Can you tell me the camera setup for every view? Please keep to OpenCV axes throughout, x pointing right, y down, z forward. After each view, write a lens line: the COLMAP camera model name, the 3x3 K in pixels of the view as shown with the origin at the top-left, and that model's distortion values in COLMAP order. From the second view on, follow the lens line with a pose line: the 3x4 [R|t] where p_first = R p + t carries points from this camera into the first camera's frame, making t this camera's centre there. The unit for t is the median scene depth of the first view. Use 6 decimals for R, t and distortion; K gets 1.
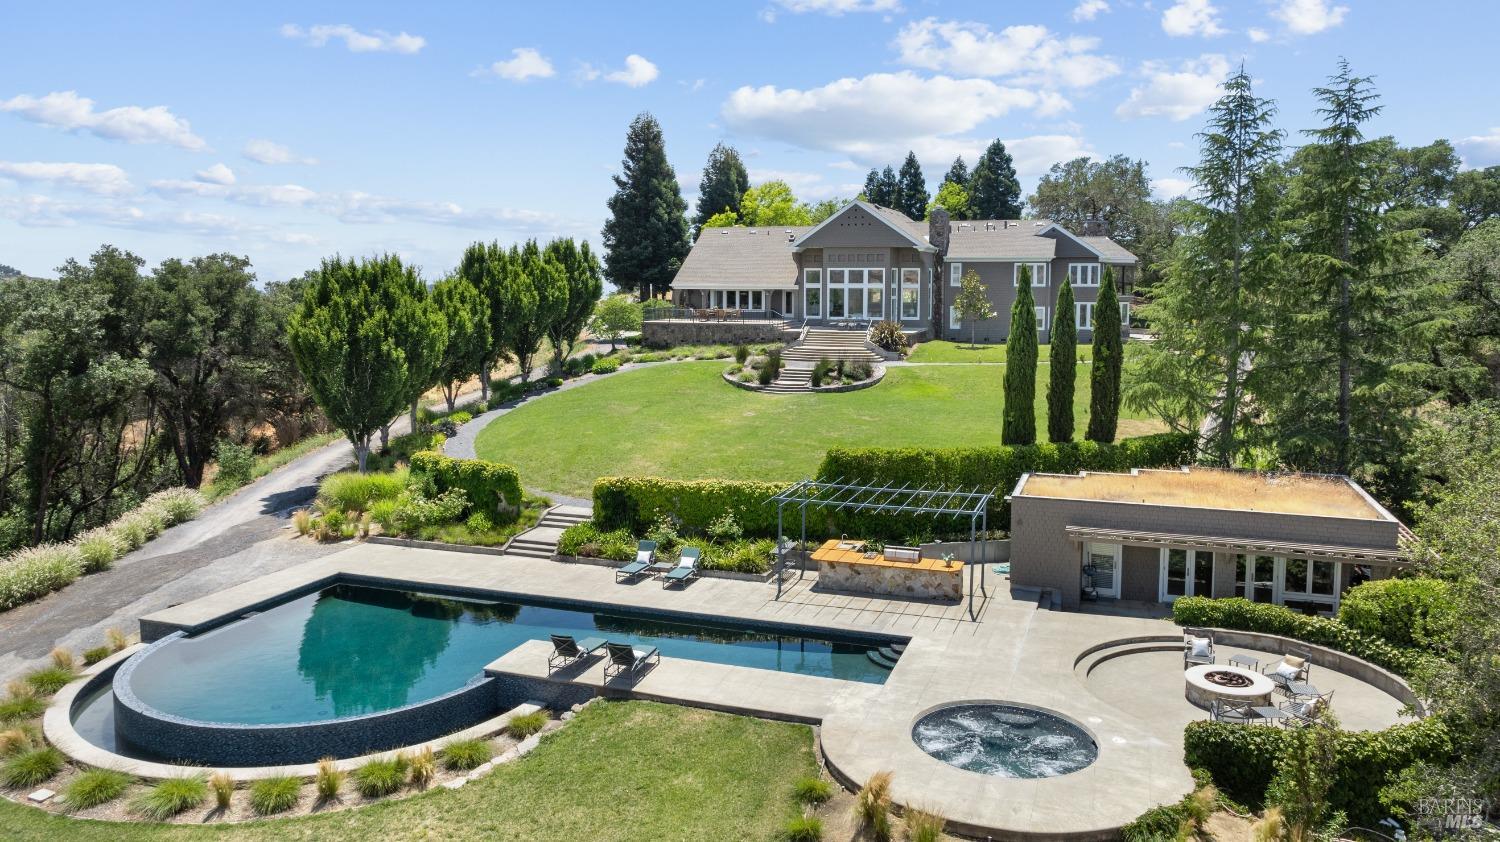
lens RADIAL K [[1077.5, 0, 743.5], [0, 1077.5, 363.5], [0, 0, 1]] dist [-0.013140, -0.002706]
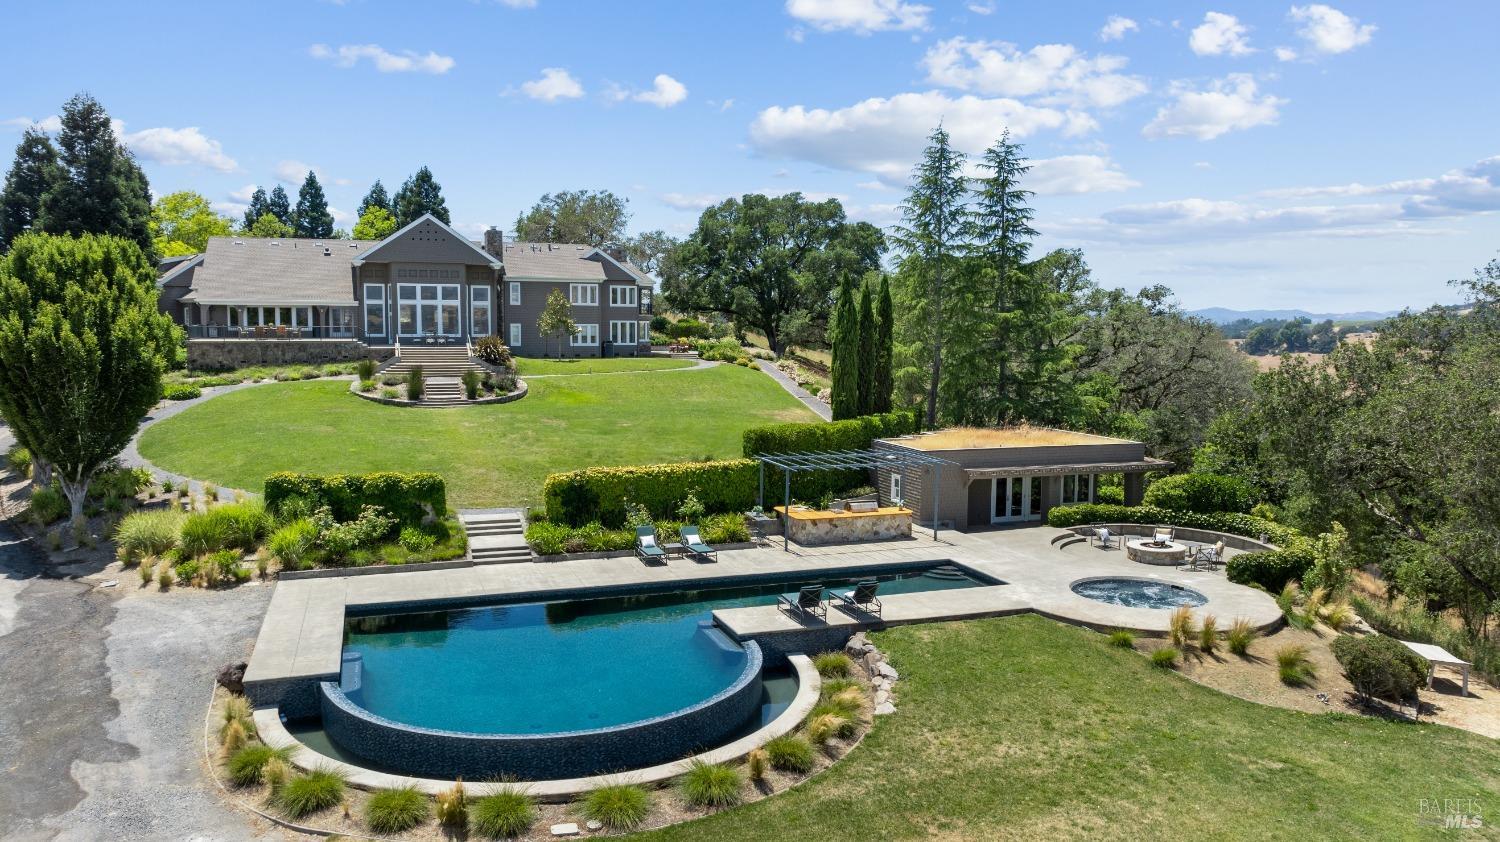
lens RADIAL K [[1060.2, 0, 750.0], [0, 1060.2, 421.0], [0, 0, 1]] dist [-0.019753, 0.000180]
pose [[0.774111, -0.053856, 0.630755, -0.281372], [0.042745, 0.998547, 0.032799, 0.016365], [-0.631605, 0.001572, 0.775288, 0.071248]]
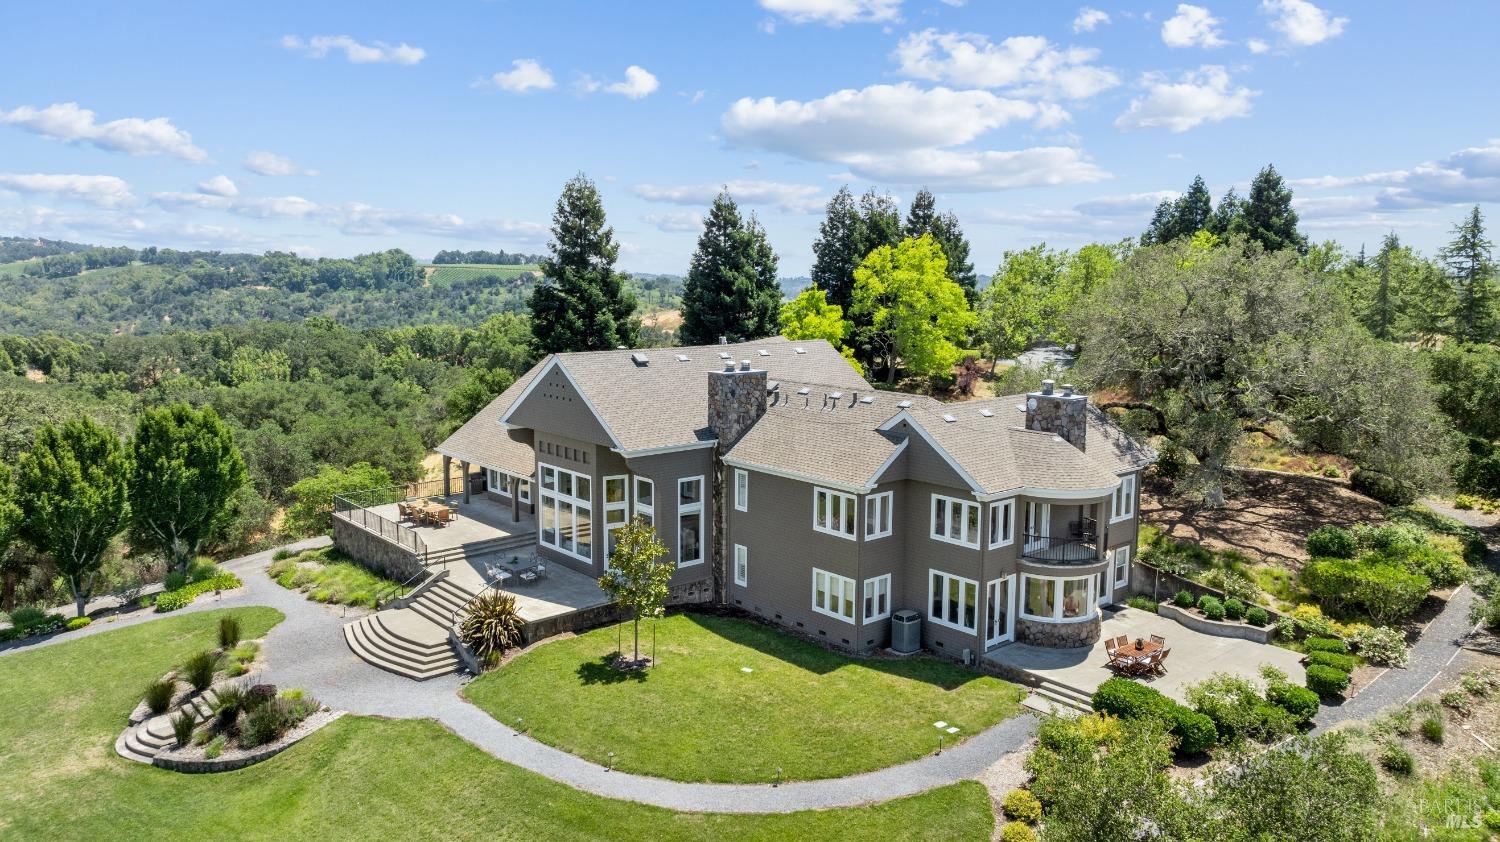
lens RADIAL K [[1060.2, 0, 750.0], [0, 1060.2, 421.0], [0, 0, 1]] dist [-0.019753, 0.000180]
pose [[0.876631, 0.071622, -0.475803, 0.465914], [-0.040812, 0.996364, 0.074788, -0.161775], [0.479430, -0.046144, 0.876366, 0.539740]]
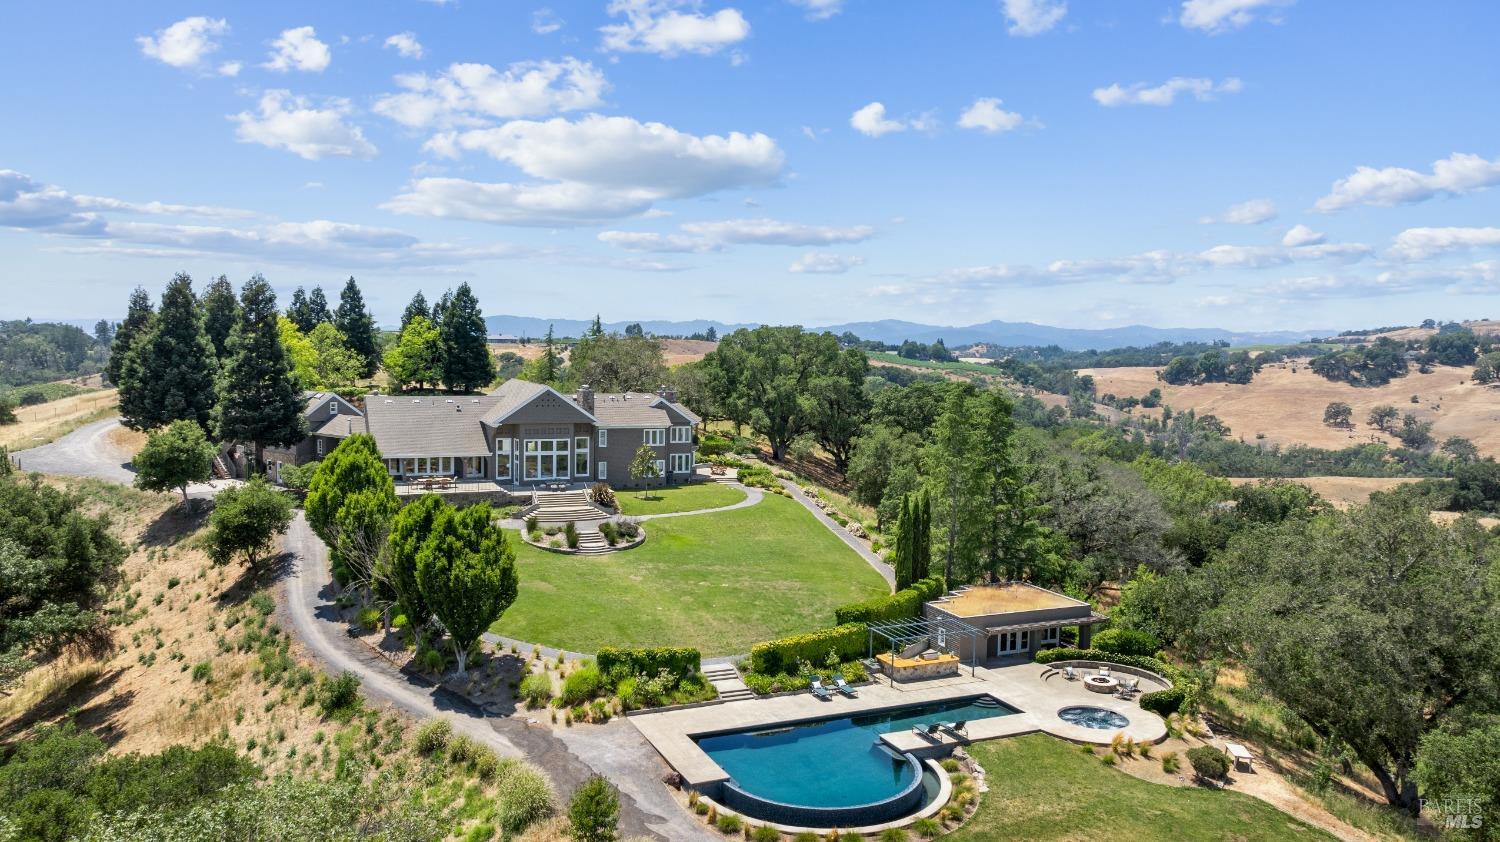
lens RADIAL K [[1101.7, 0, 750.0], [0, 1101.7, 421.0], [0, 0, 1]] dist [0.003057, -0.083559]
pose [[0.723907, -0.040333, 0.688718, -0.612883], [0.034438, 0.999158, 0.022315, -0.130325], [-0.689038, 0.007564, 0.724686, -0.104404]]
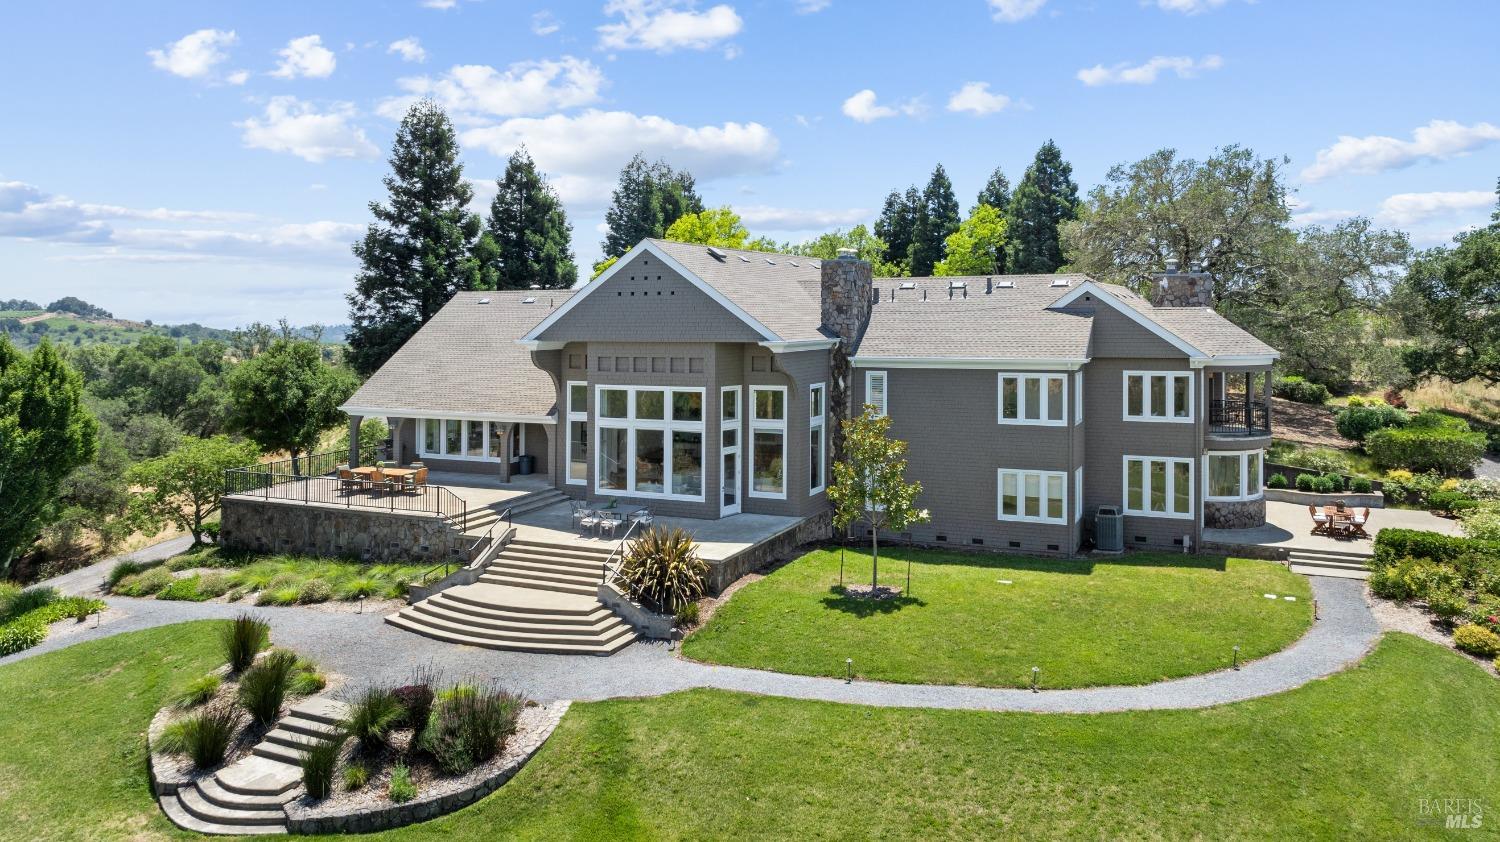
lens RADIAL K [[1086.4, 0, 753.7], [0, 1086.4, 326.4], [0, 0, 1]] dist [-0.018215, 0.000069]
pose [[0.995810, -0.009768, -0.090924, 0.191312], [0.004001, 0.997980, -0.063403, -0.084394], [0.091360, 0.062774, 0.993837, 0.536327]]
